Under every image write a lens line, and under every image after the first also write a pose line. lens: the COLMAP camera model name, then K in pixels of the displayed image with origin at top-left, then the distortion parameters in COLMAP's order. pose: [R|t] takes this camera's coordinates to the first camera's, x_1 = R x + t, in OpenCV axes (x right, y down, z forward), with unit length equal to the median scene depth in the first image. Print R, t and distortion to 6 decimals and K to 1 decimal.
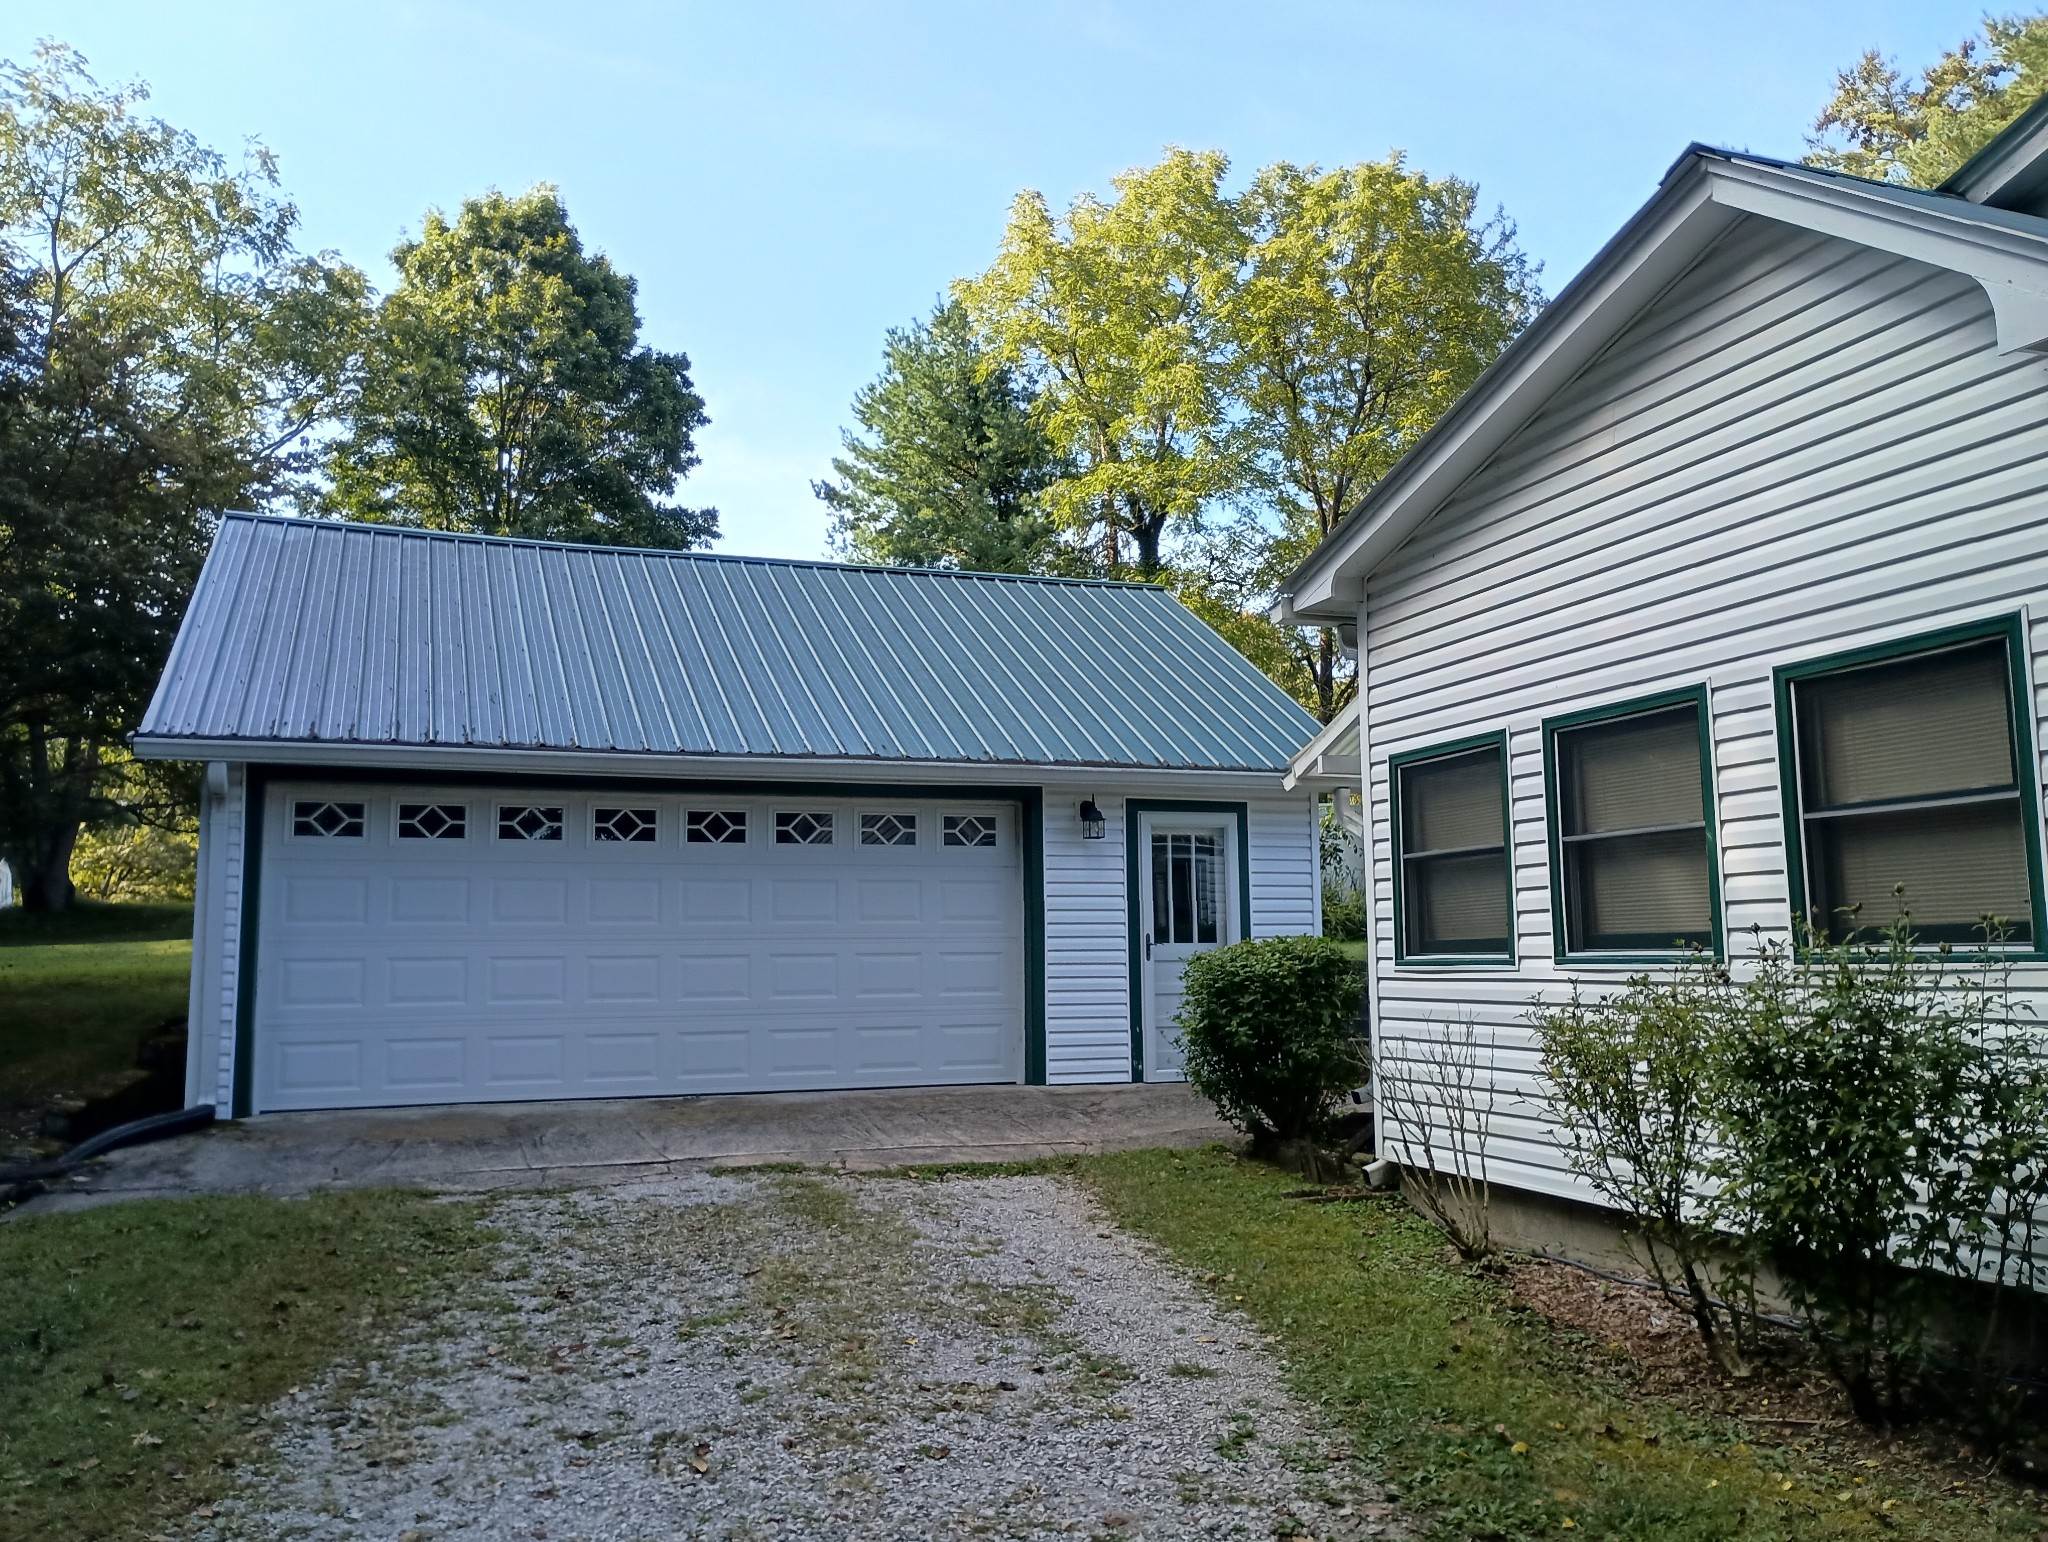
lens RADIAL K [[1688.8, 0, 1030.4], [0, 1688.8, 774.5], [0, 0, 1]] dist [0.054206, -0.081584]
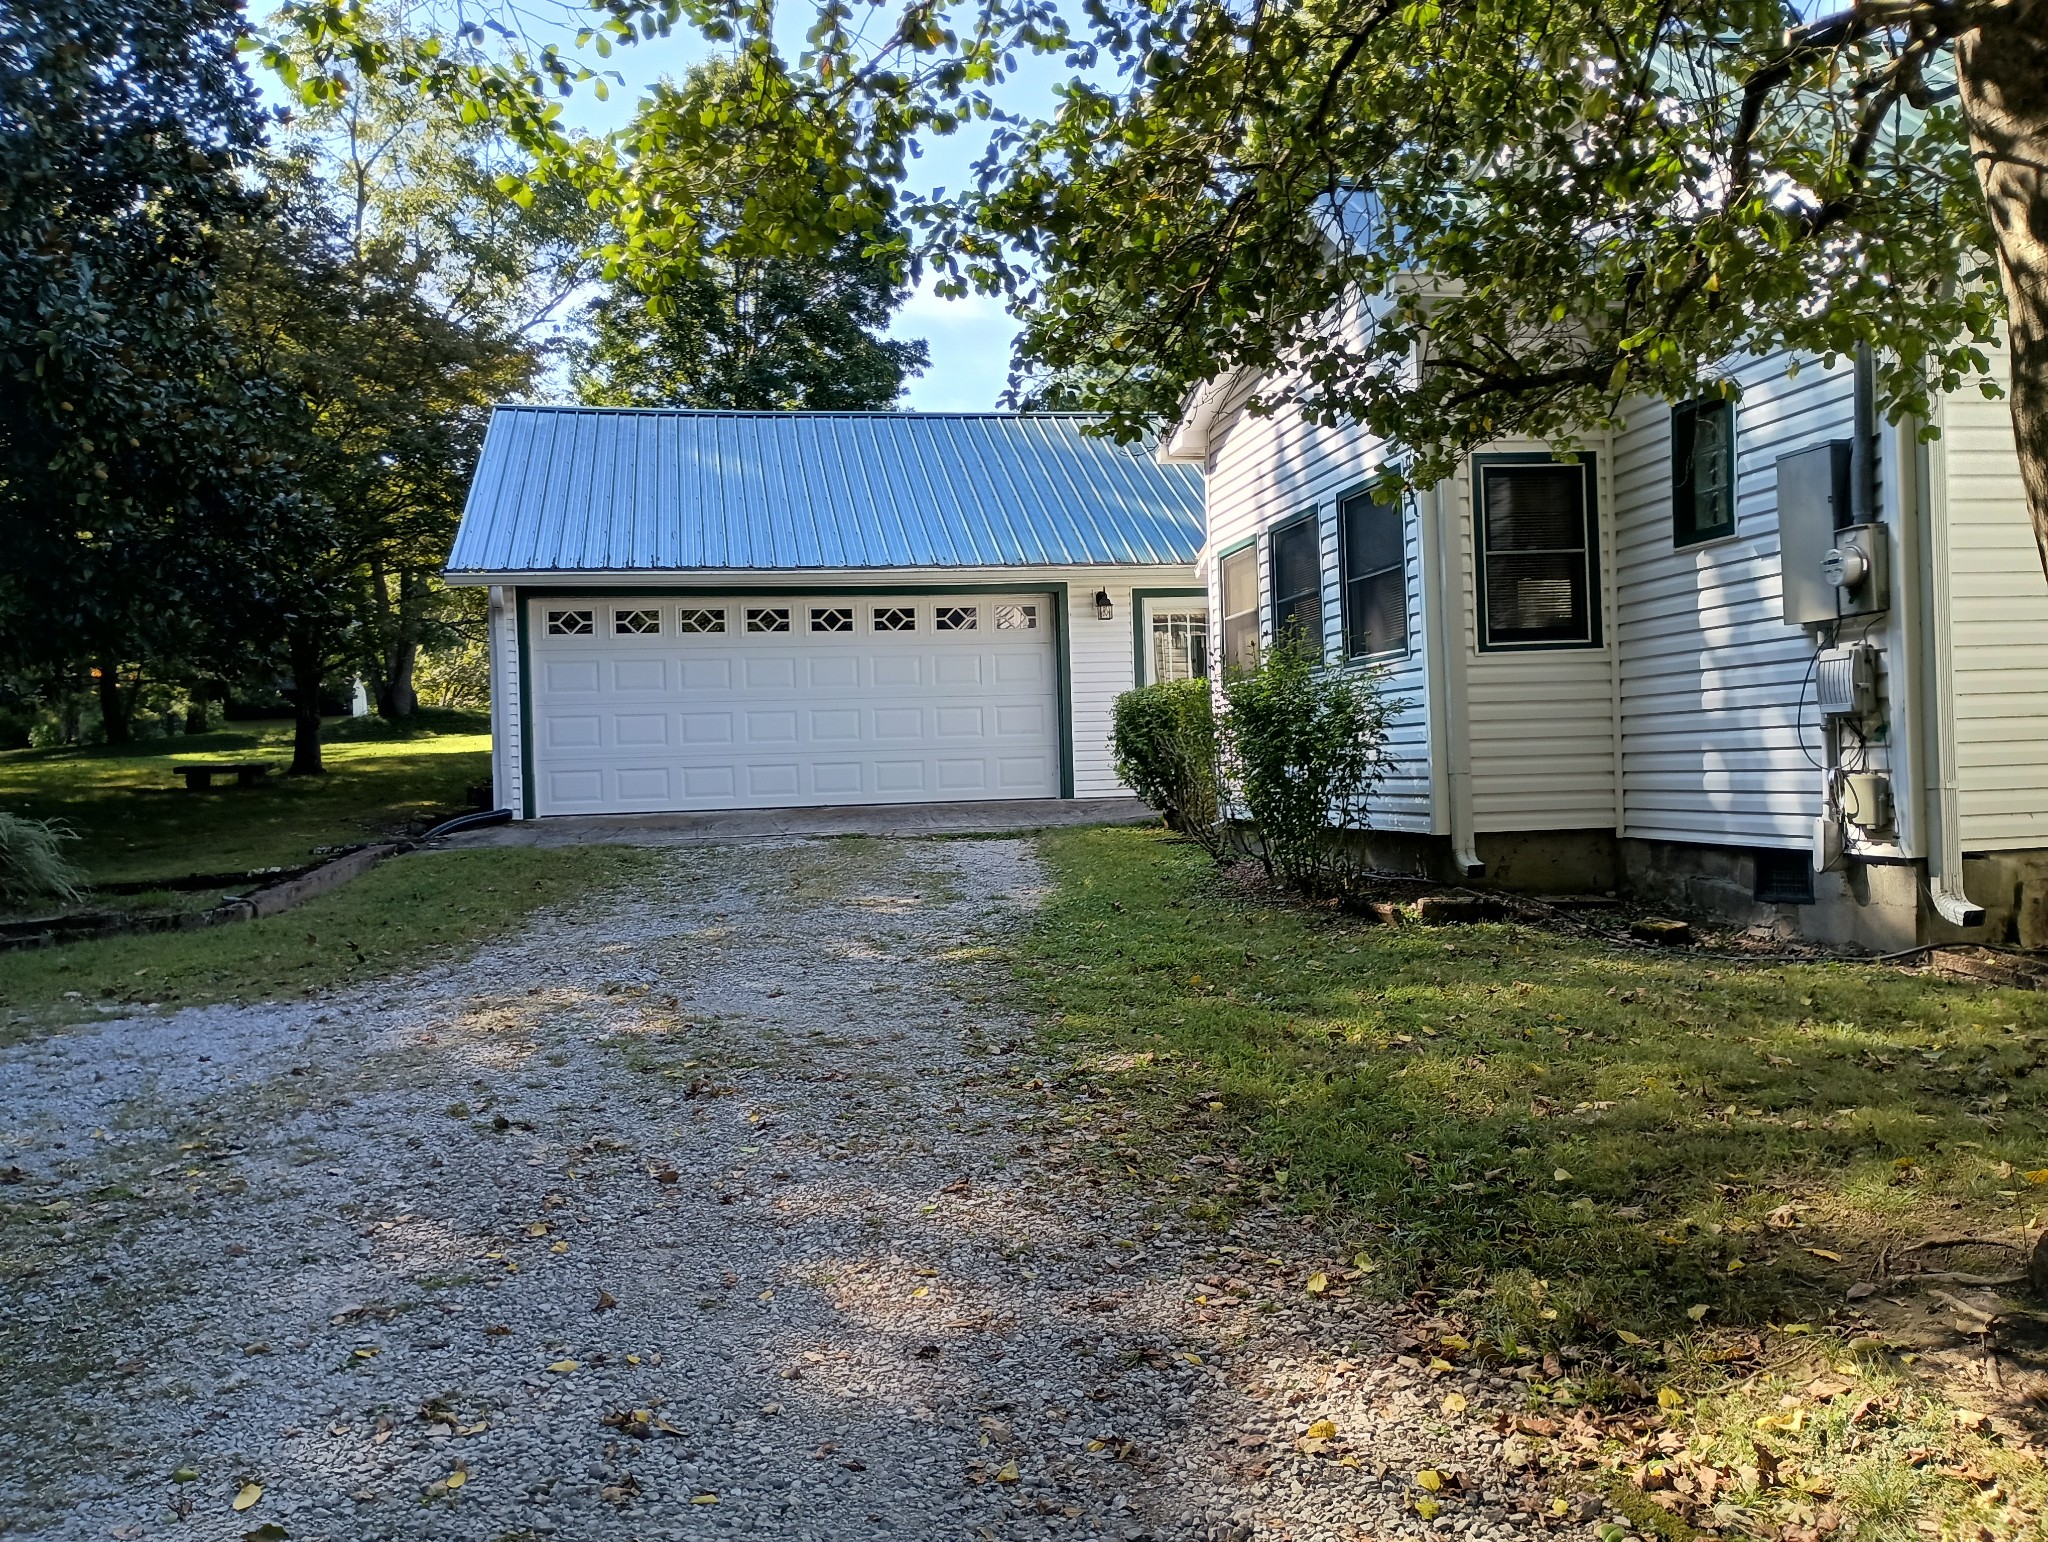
lens RADIAL K [[1698.9, 0, 1029.4], [0, 1698.9, 774.8], [0, 0, 1]] dist [0.060792, -0.074029]
pose [[0.985657, -0.020097, -0.167563, 0.089195], [0.039502, 0.992776, 0.113291, 0.002082], [0.164076, -0.118285, 0.979330, -0.159049]]
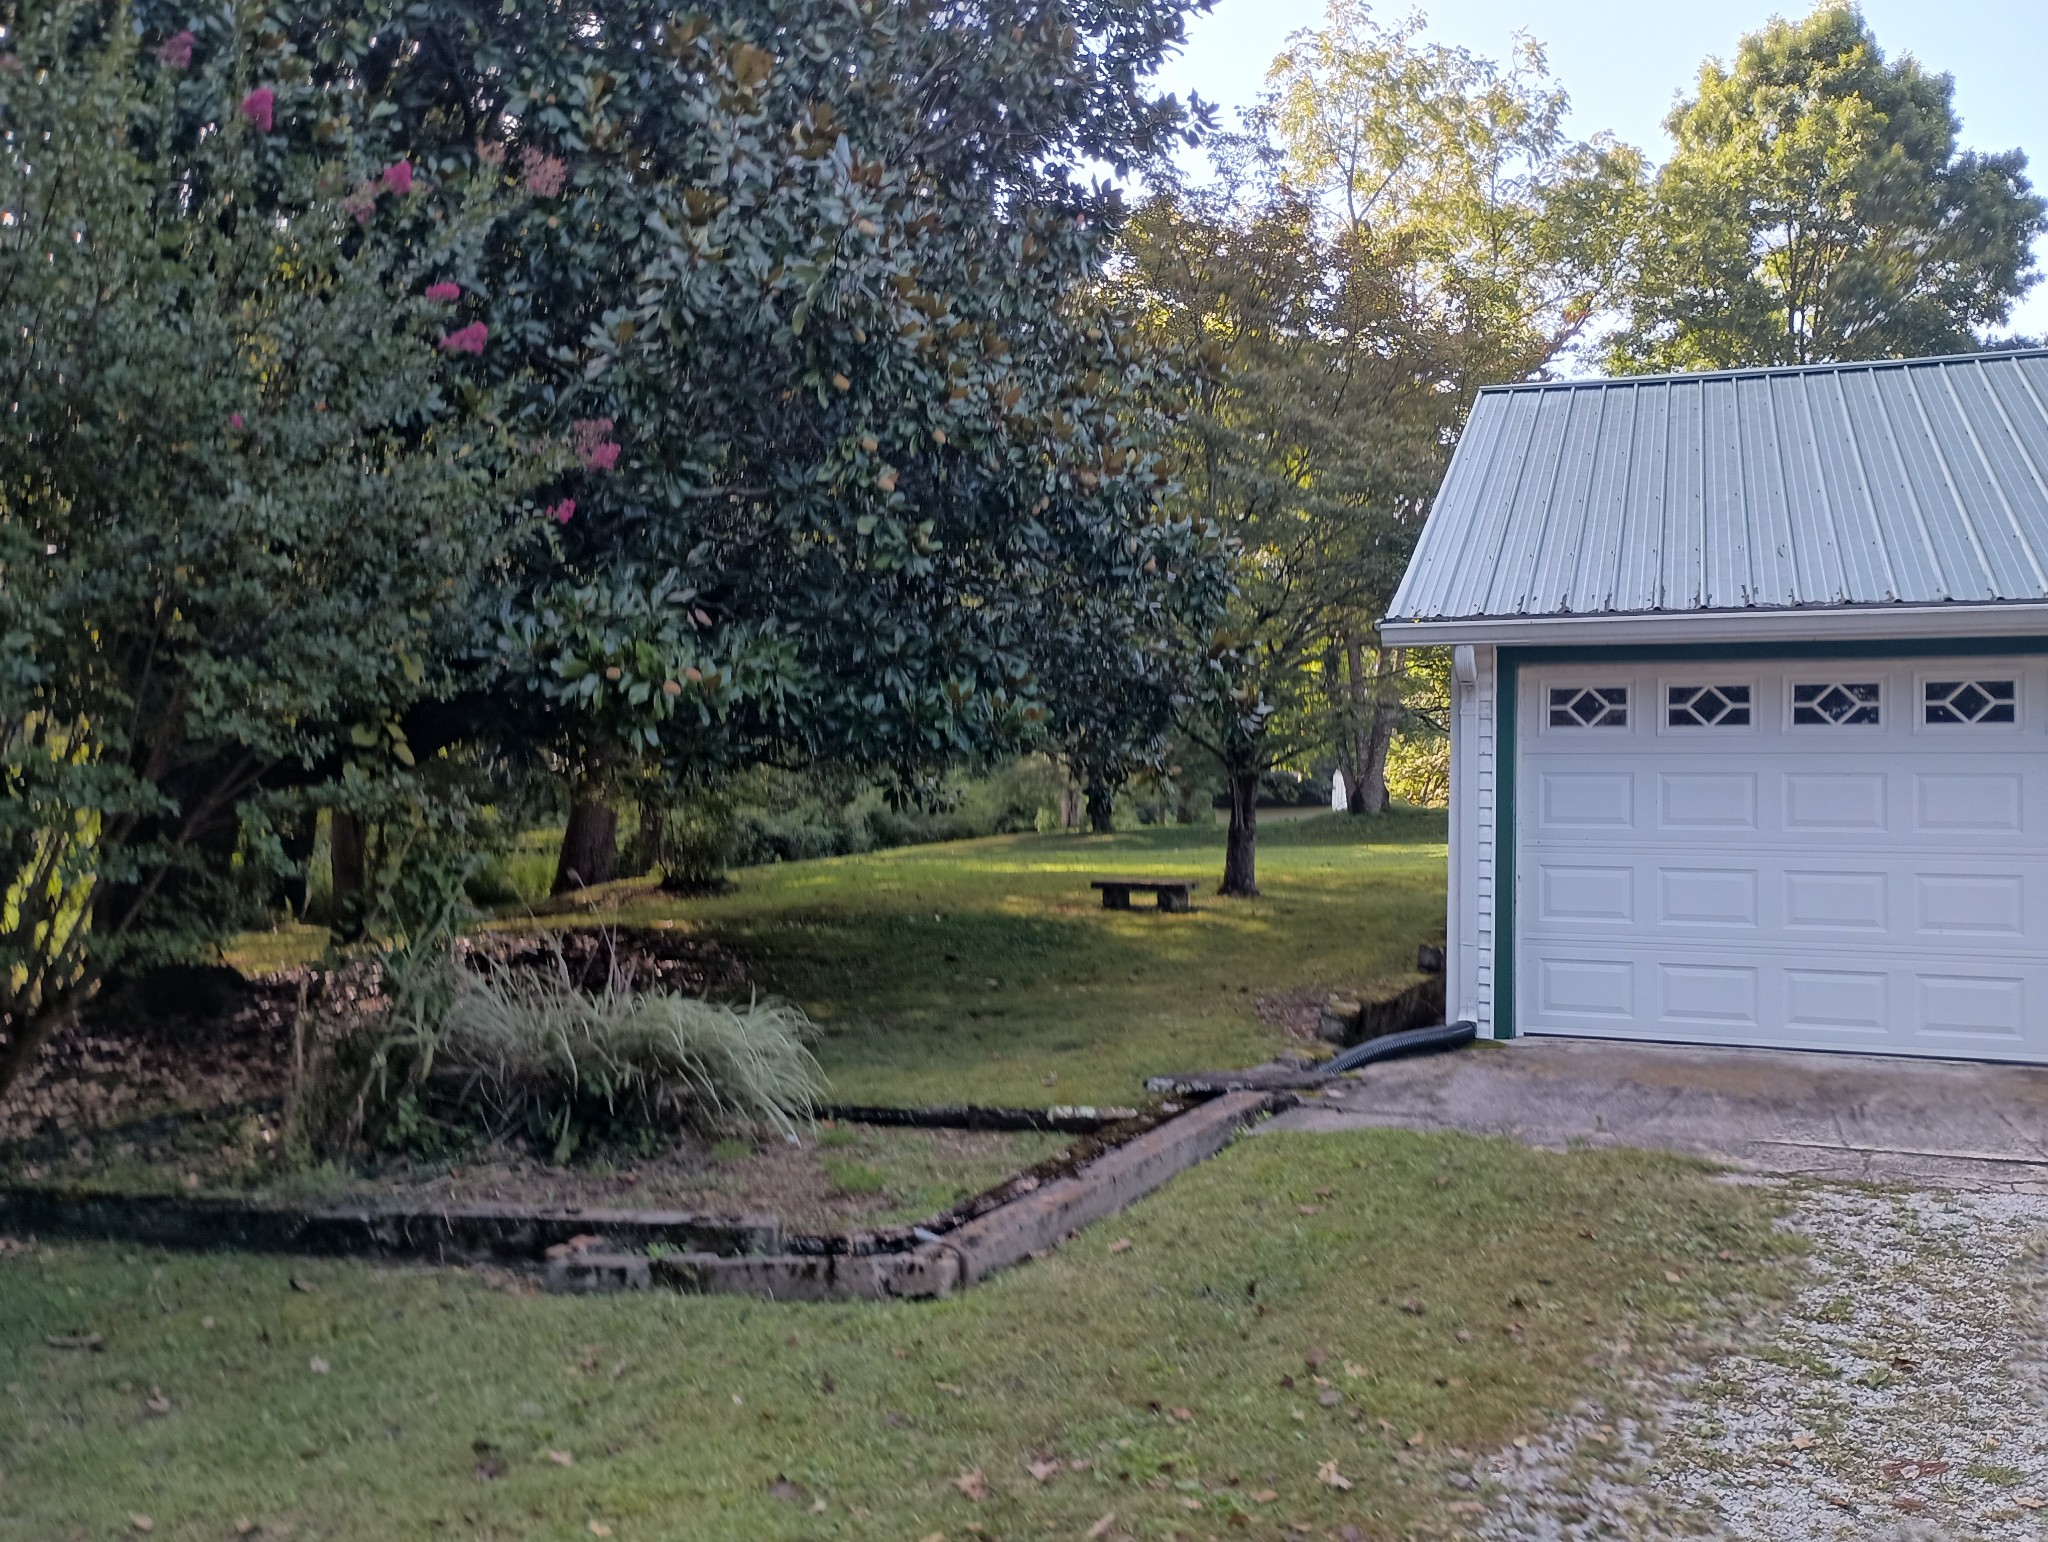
lens RADIAL K [[1688.8, 0, 1030.4], [0, 1688.8, 774.5], [0, 0, 1]] dist [0.054206, -0.081584]
pose [[0.745572, -0.008776, -0.666367, -0.018276], [0.044574, 0.998331, 0.036724, 0.006327], [0.664932, -0.057084, 0.744719, 0.063045]]
